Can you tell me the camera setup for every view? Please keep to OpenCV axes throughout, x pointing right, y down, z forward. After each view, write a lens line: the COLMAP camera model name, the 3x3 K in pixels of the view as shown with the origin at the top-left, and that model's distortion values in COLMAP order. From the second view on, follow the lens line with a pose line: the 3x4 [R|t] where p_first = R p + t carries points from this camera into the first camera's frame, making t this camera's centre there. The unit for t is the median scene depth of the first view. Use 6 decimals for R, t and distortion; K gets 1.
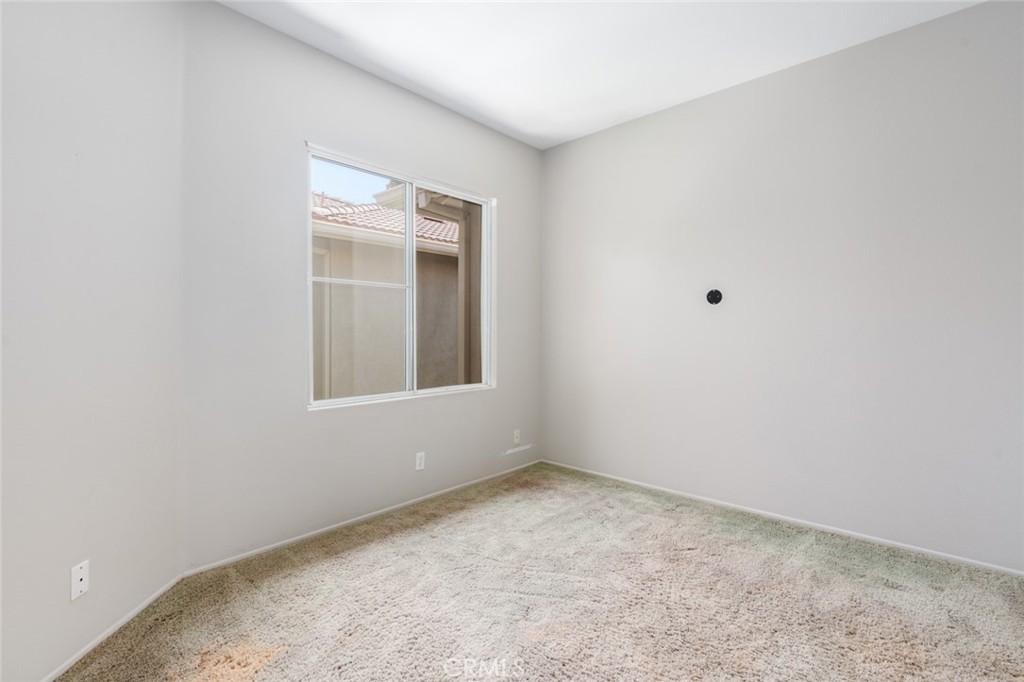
lens RADIAL K [[465.1, 0, 511.1], [0, 465.1, 339.9], [0, 0, 1]] dist [-0.007670, 0.002905]
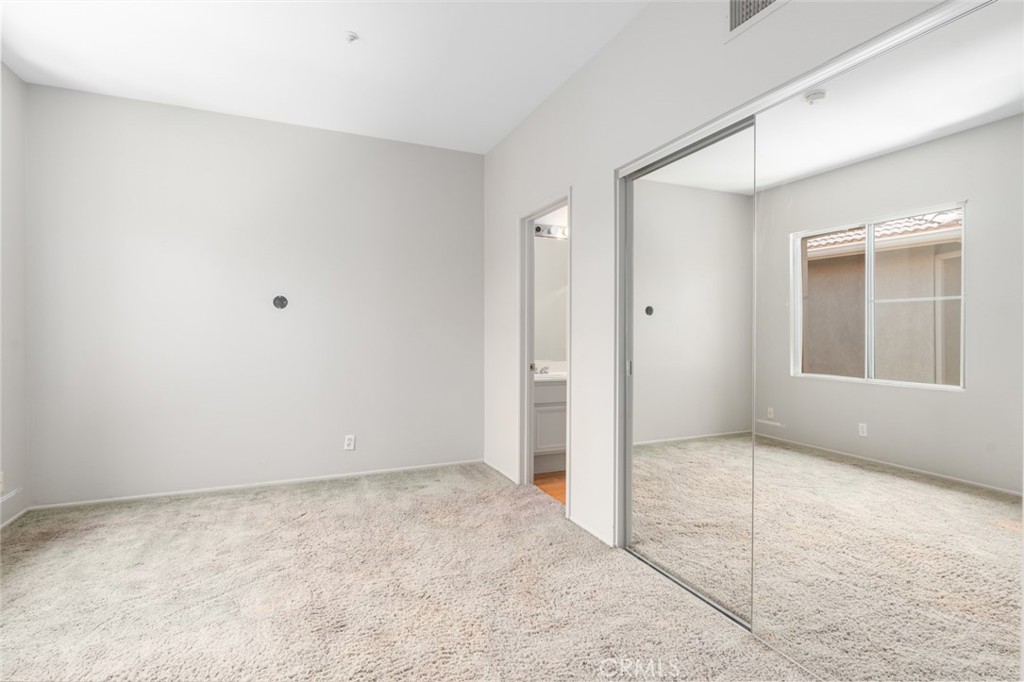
lens RADIAL K [[475.2, 0, 521.6], [0, 475.2, 335.7], [0, 0, 1]] dist [-0.005932, 0.001842]
pose [[0.399358, -0.002945, 0.916790, -0.435501], [0.011391, 0.999934, -0.001750, -0.002001], [-0.916724, 0.011142, 0.399365, -0.008303]]
